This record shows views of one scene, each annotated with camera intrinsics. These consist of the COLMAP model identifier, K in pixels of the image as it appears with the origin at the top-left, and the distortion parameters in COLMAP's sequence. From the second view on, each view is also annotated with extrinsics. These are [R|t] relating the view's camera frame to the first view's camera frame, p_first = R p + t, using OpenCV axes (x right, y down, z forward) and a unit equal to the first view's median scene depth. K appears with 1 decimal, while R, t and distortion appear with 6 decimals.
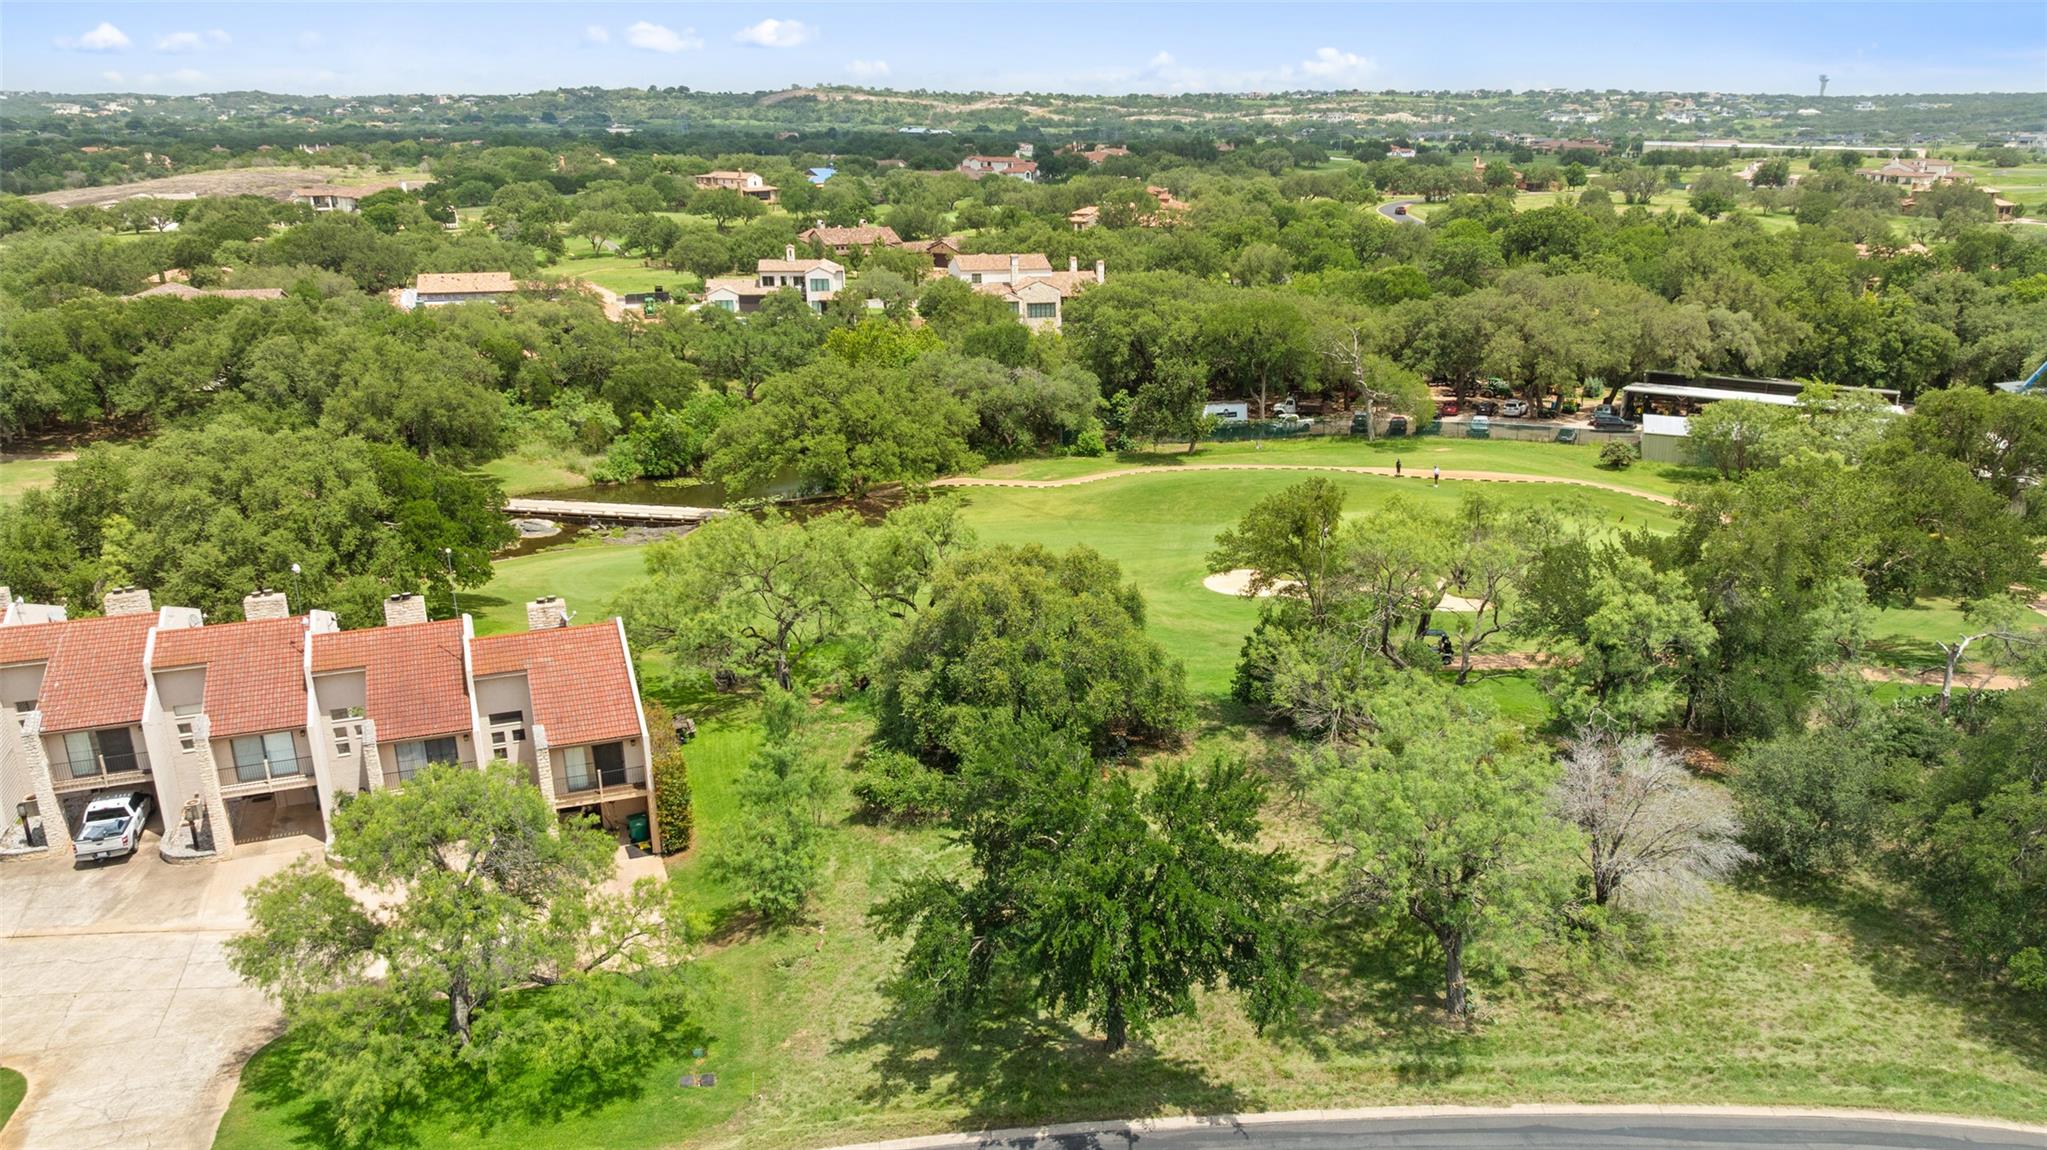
lens RADIAL K [[1493.0, 0, 1072.6], [0, 1493.0, 576.2], [0, 0, 1]] dist [-0.019572, 0.003186]
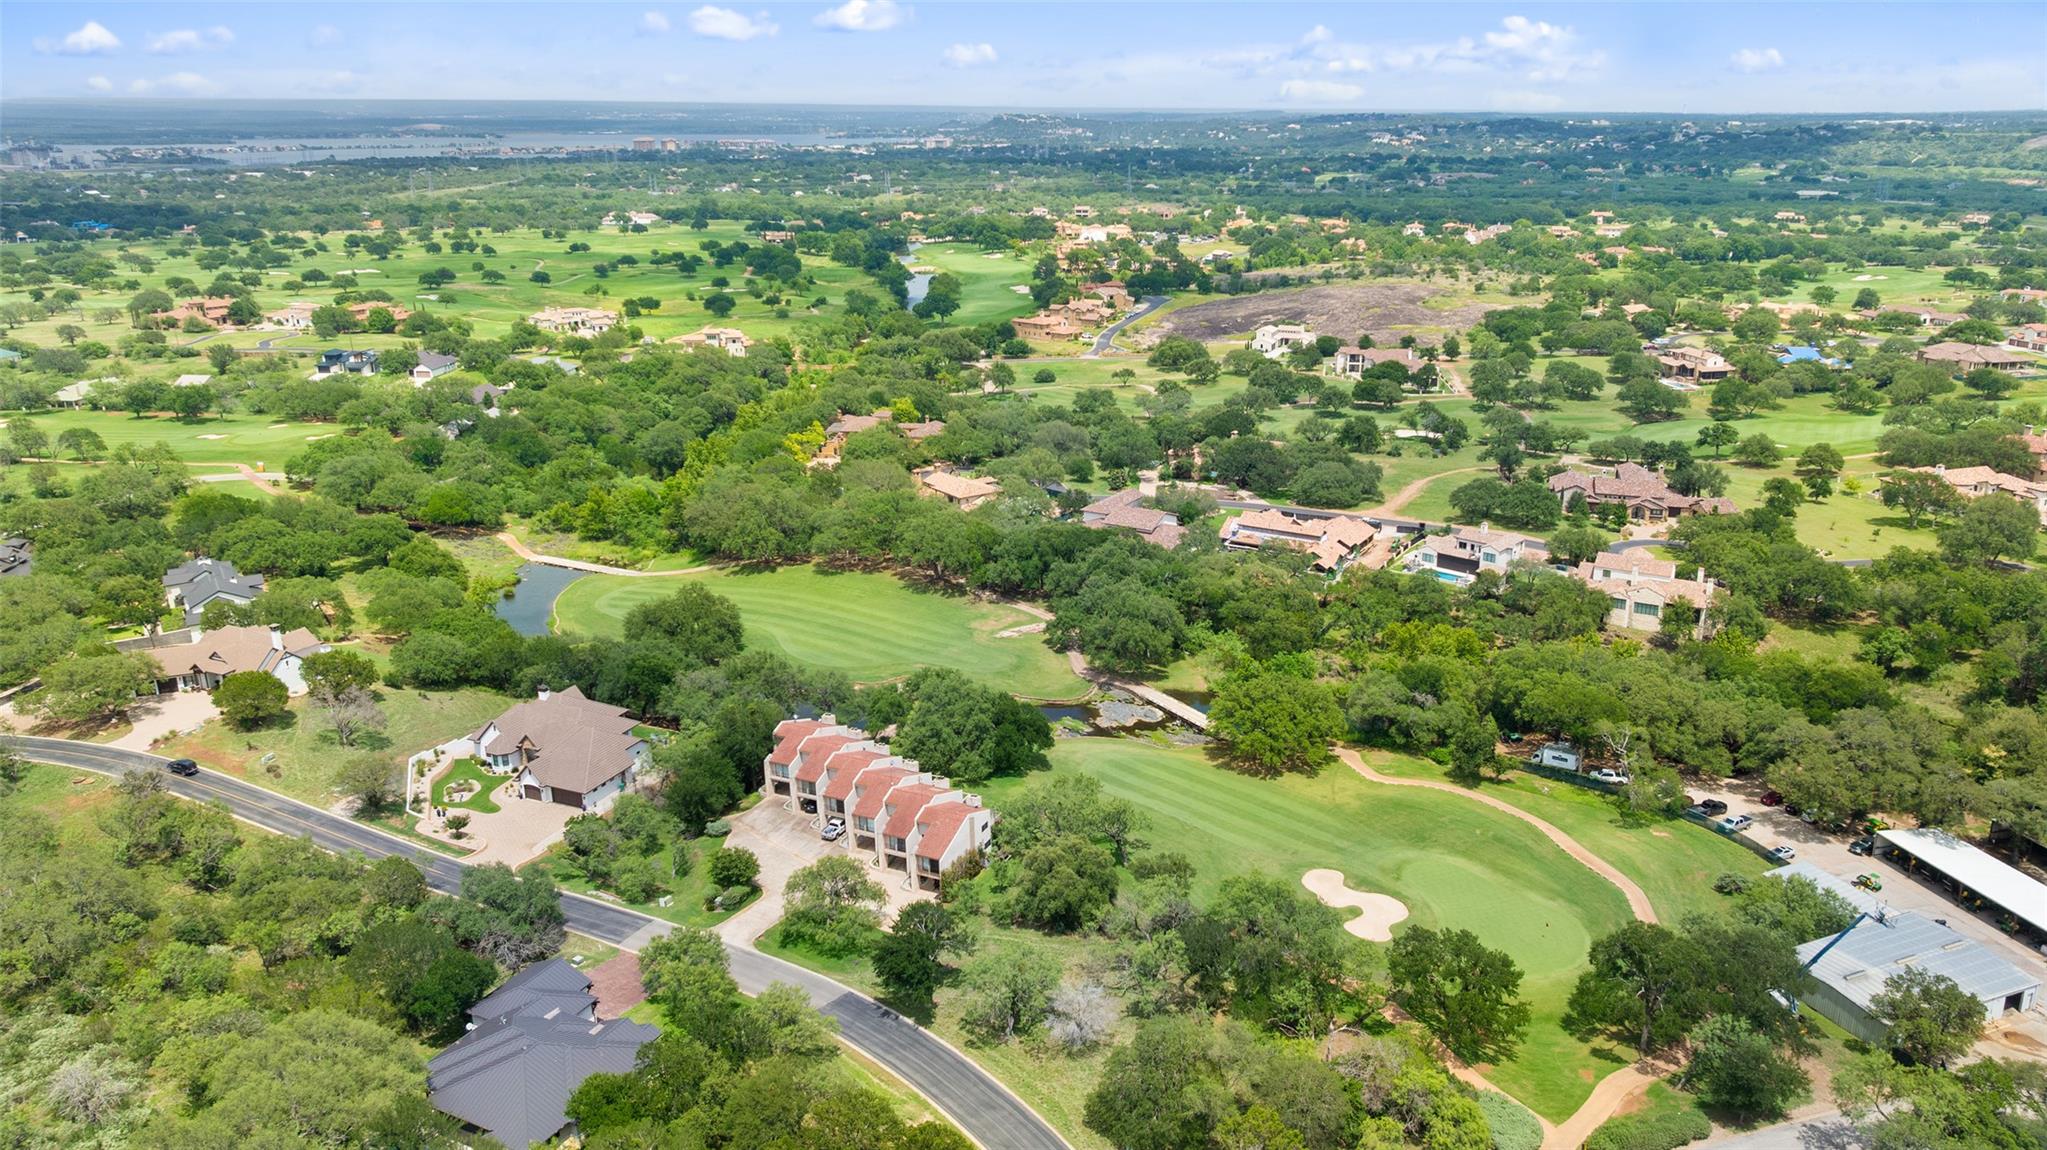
lens RADIAL K [[1499.5, 0, 1085.9], [0, 1499.5, 487.7], [0, 0, 1]] dist [-0.015752, -0.007213]
pose [[0.685810, 0.177596, -0.705779, 0.829476], [-0.216484, 0.975653, 0.035146, -0.335903], [0.694837, 0.128686, 0.707560, -0.418430]]
